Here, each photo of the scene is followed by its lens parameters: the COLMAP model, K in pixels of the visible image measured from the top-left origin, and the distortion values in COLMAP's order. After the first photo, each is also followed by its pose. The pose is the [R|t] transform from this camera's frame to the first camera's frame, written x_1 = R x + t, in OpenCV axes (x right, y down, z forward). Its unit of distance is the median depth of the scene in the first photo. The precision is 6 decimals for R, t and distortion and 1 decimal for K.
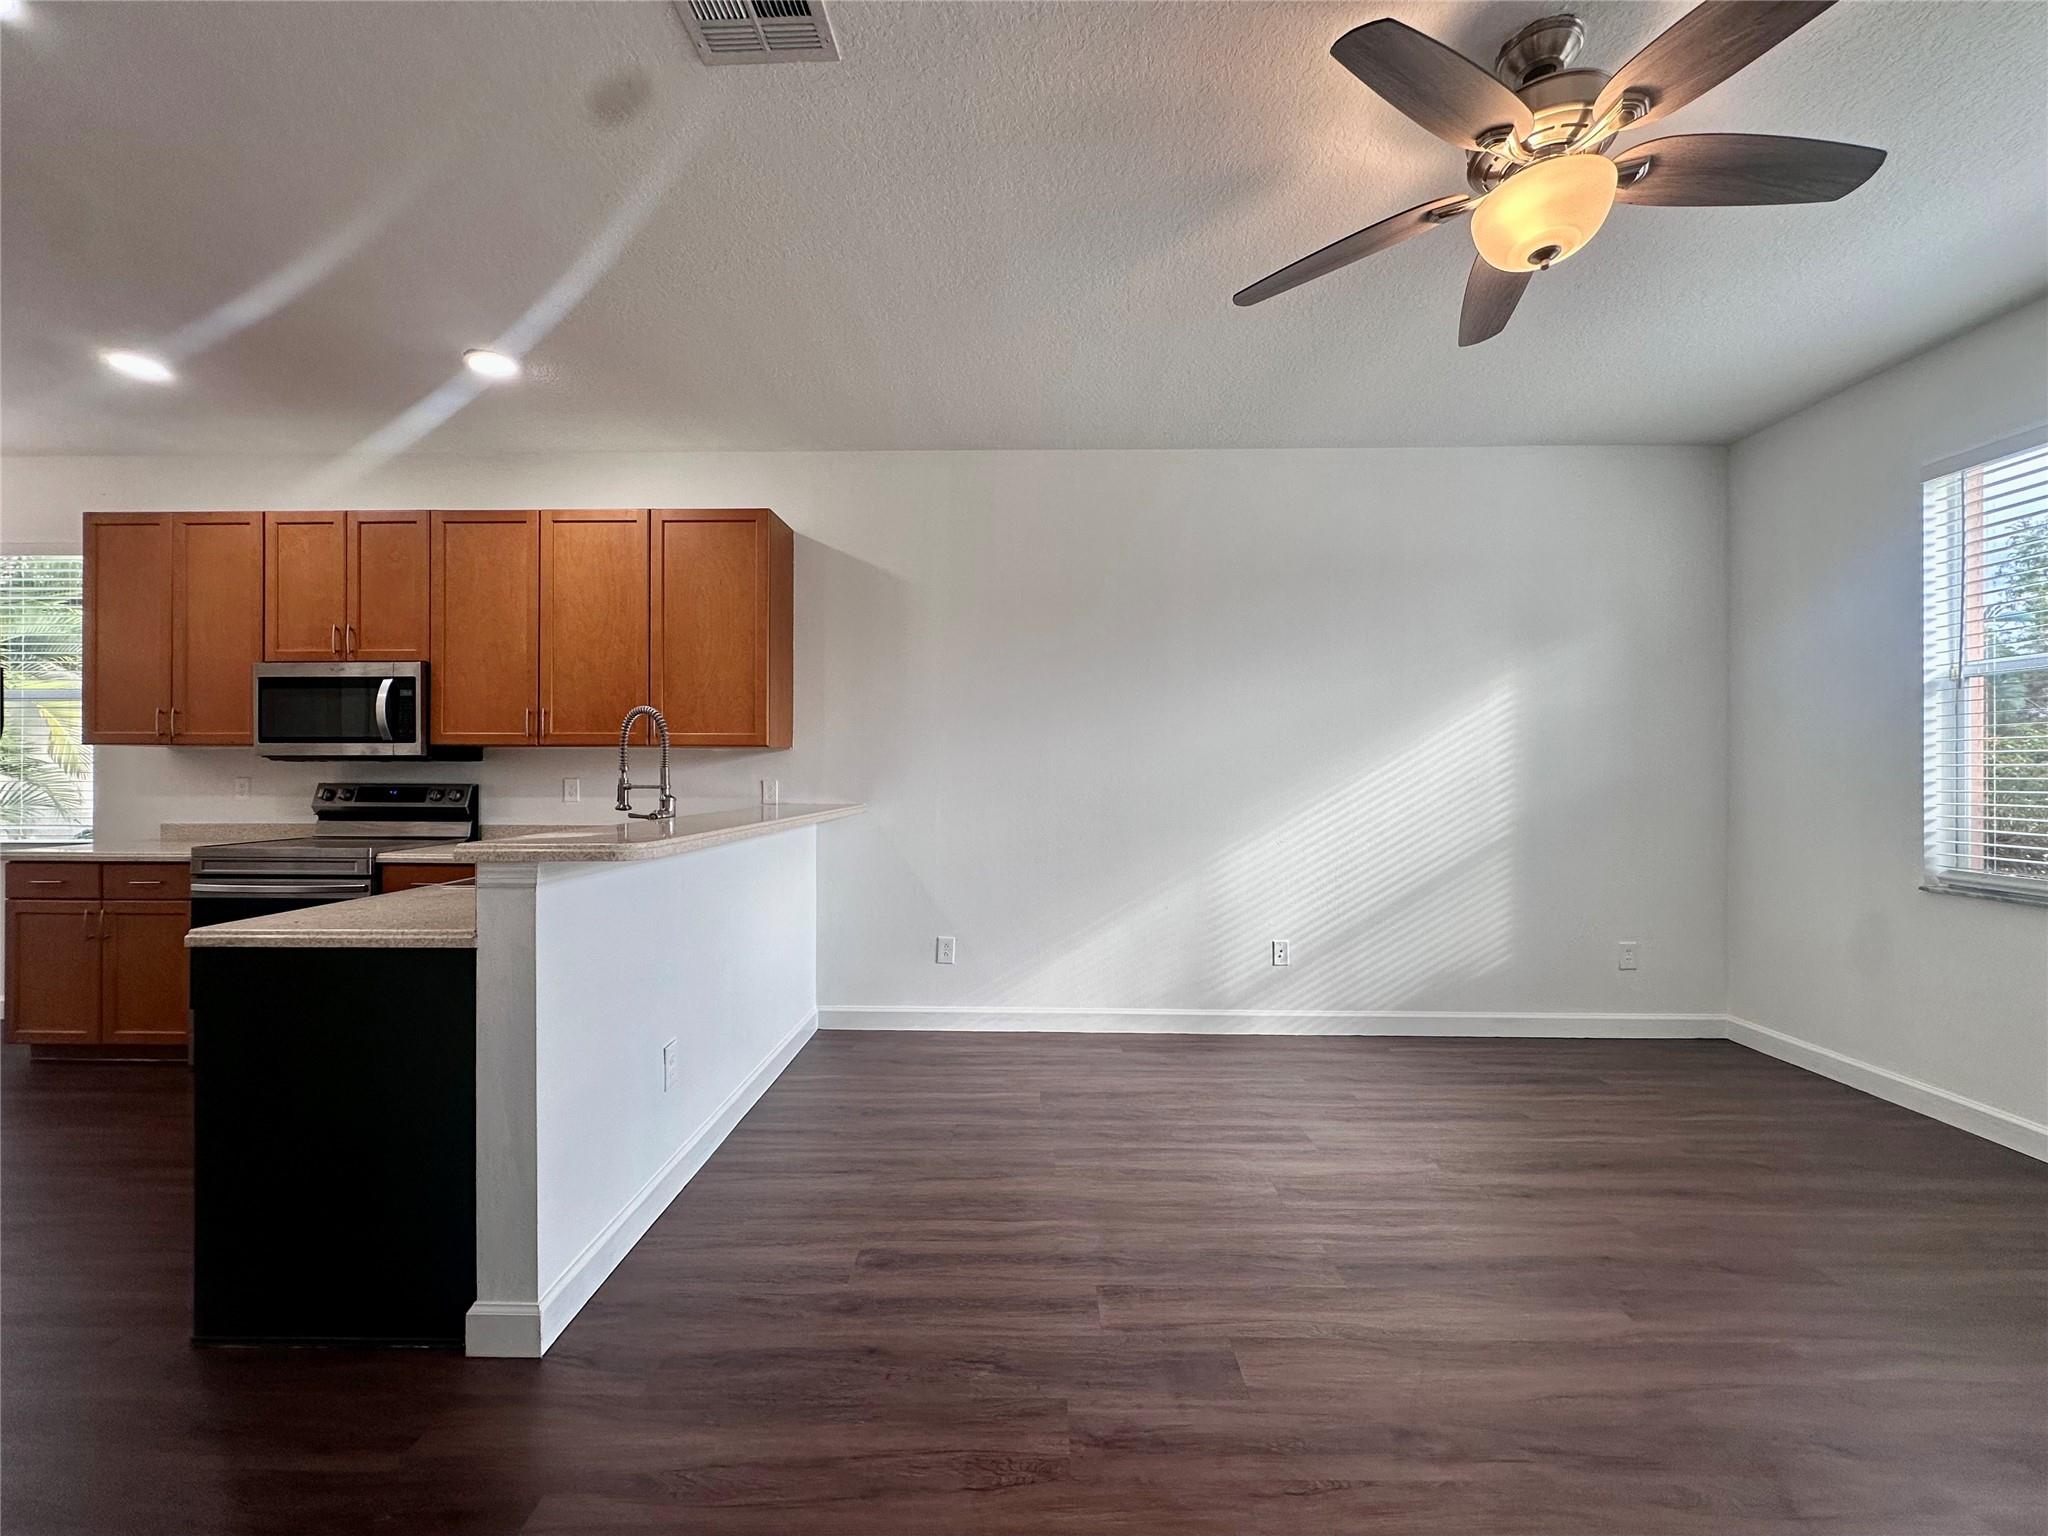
lens RADIAL K [[805.1, 0, 988.4], [0, 805.1, 771.5], [0, 0, 1]] dist [0.000400, -0.000161]
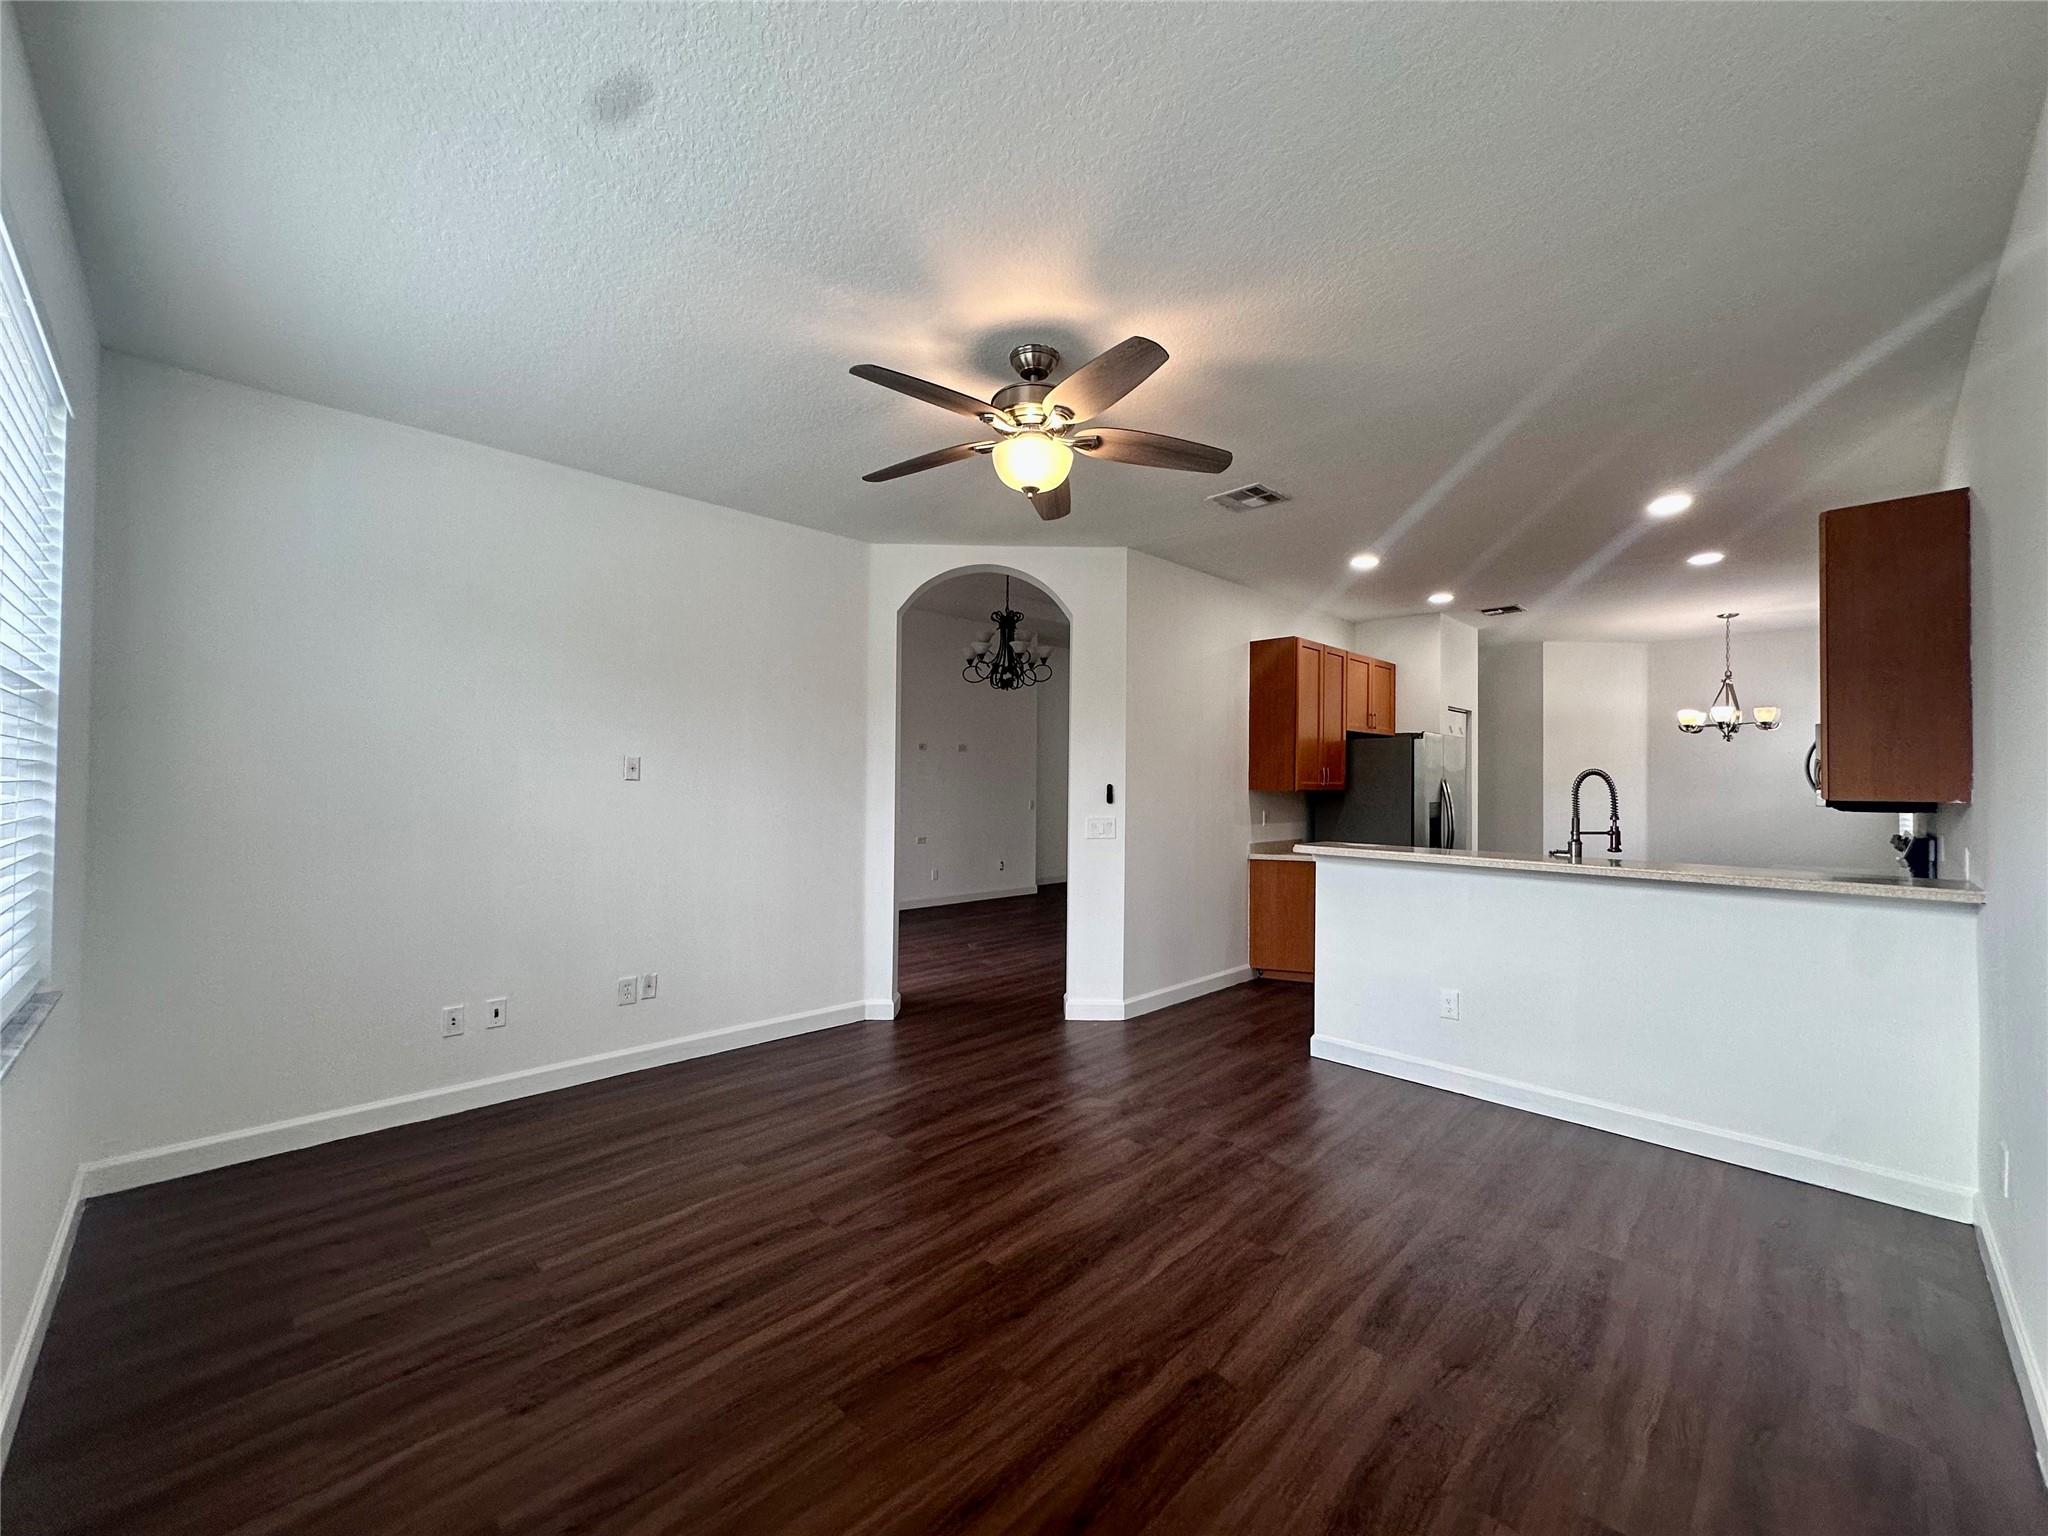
lens RADIAL K [[819.3, 0, 1026.2], [0, 819.3, 776.3], [0, 0, 1]] dist [0.001380, -0.000039]
pose [[-0.687833, -0.014951, -0.725715, 0.888846], [-0.010054, 0.999888, -0.011071, -0.037568], [0.725799, -0.000319, -0.687906, 0.972221]]
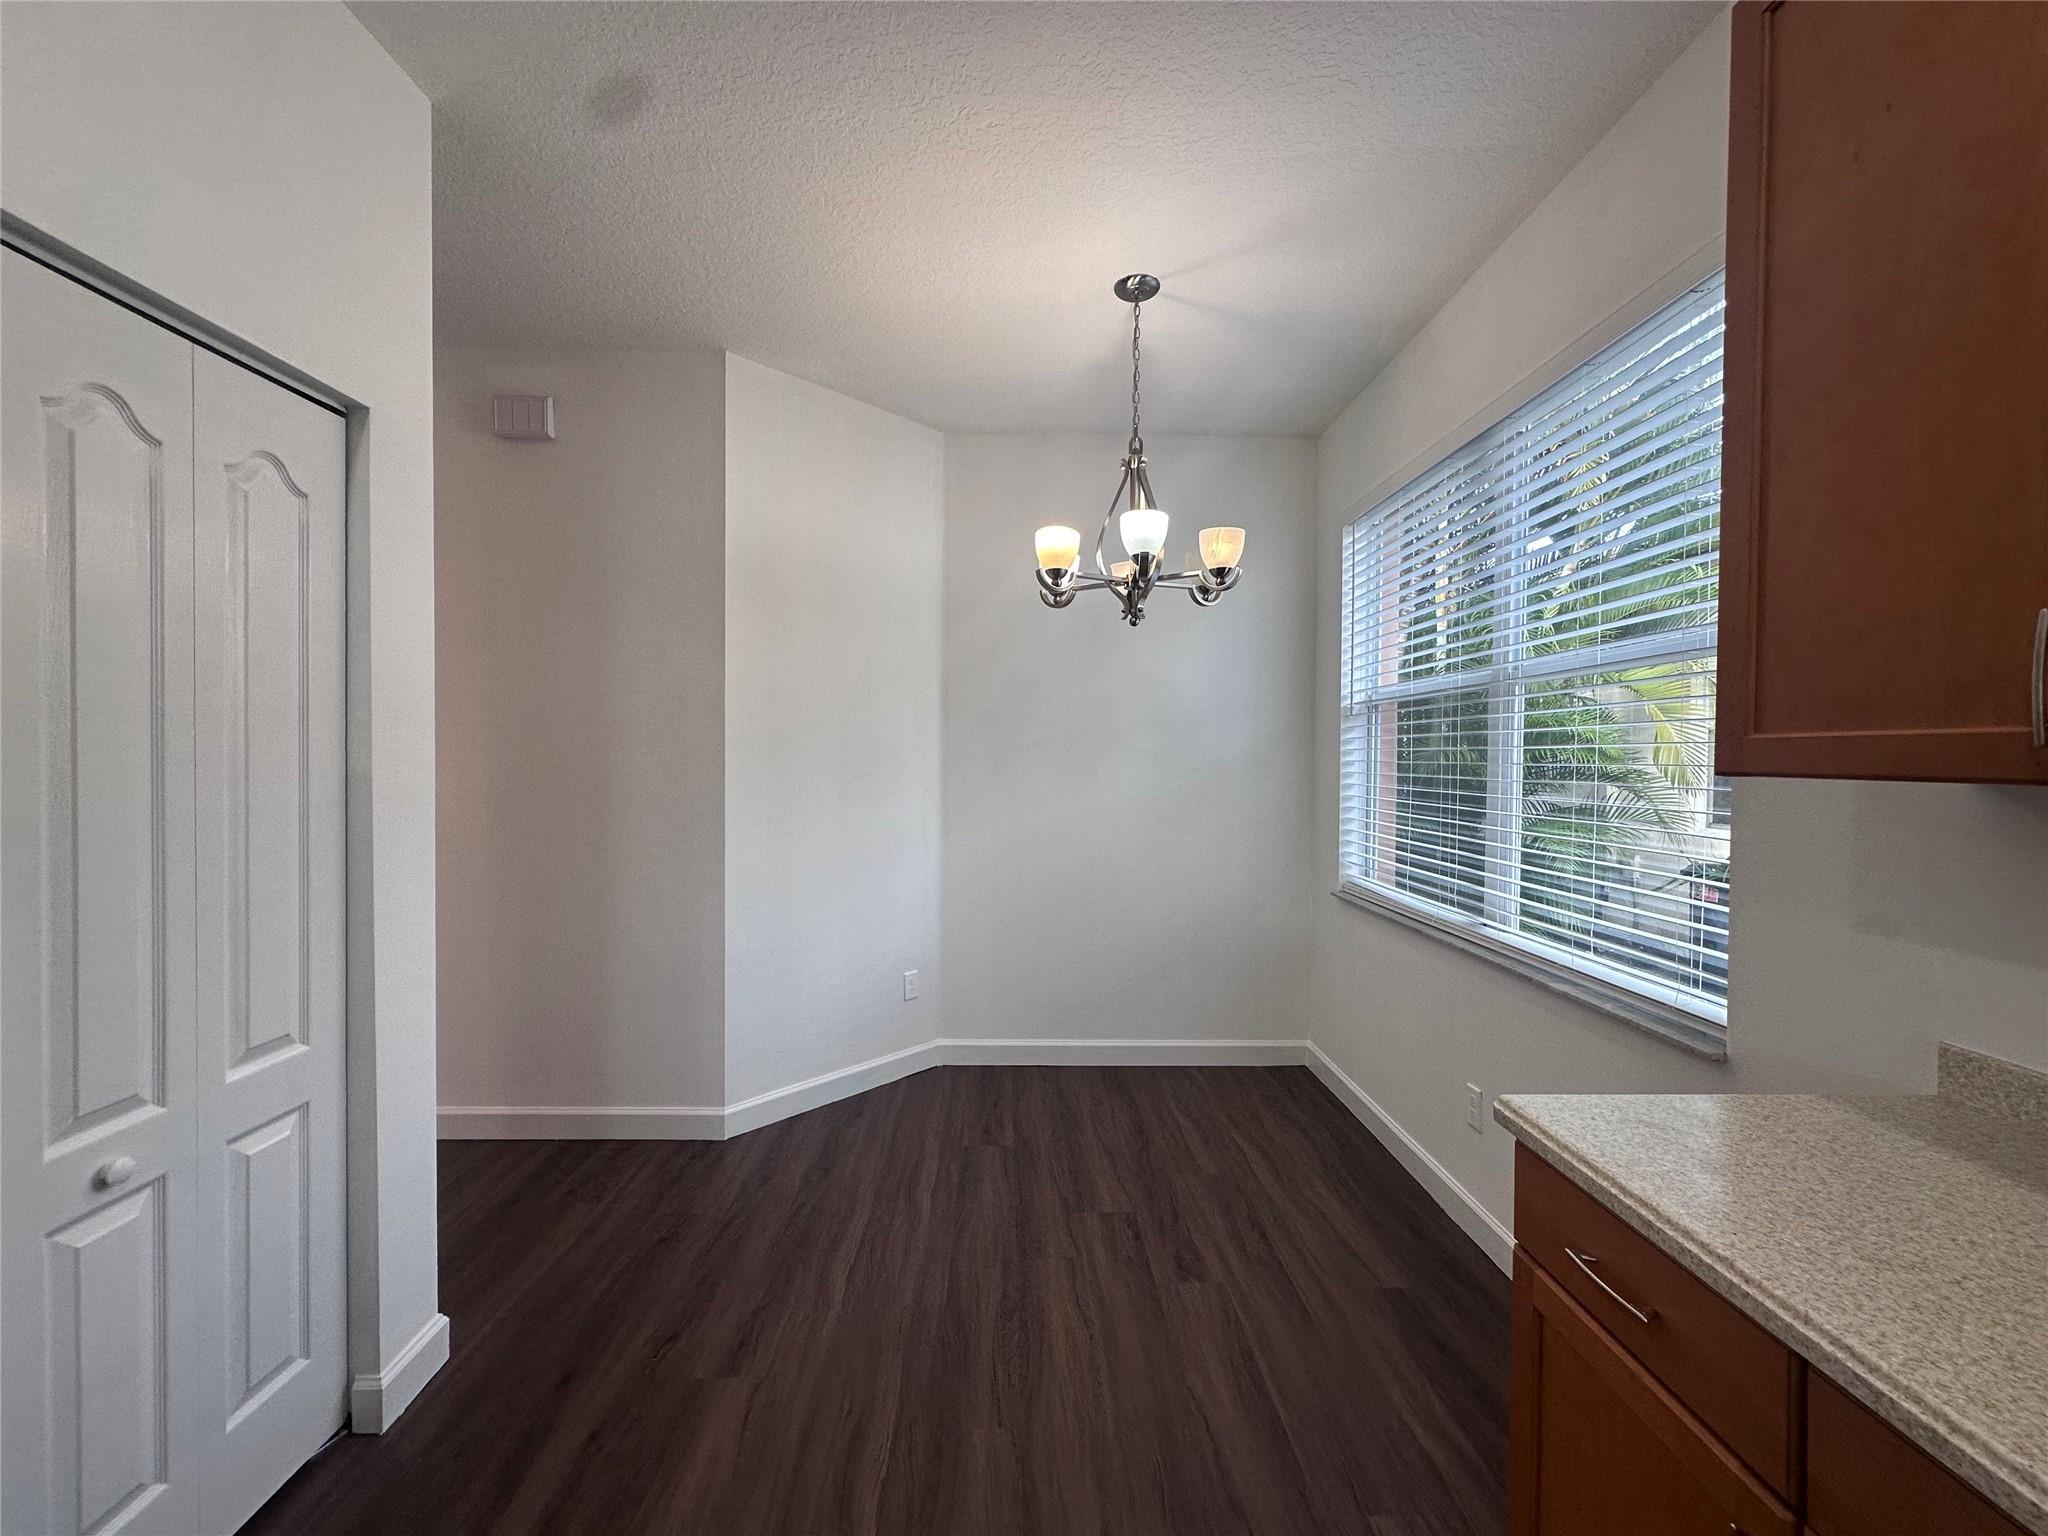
lens RADIAL K [[816.0, 0, 1024.0], [0, 816.0, 768.0], [0, 0, 1]] dist [-0.018265, 0.000079]
pose [[0.036809, 0.011878, -0.999252, -0.842040], [-0.004104, 0.999923, 0.011735, -0.037311], [0.999314, 0.003669, 0.036855, 0.733186]]
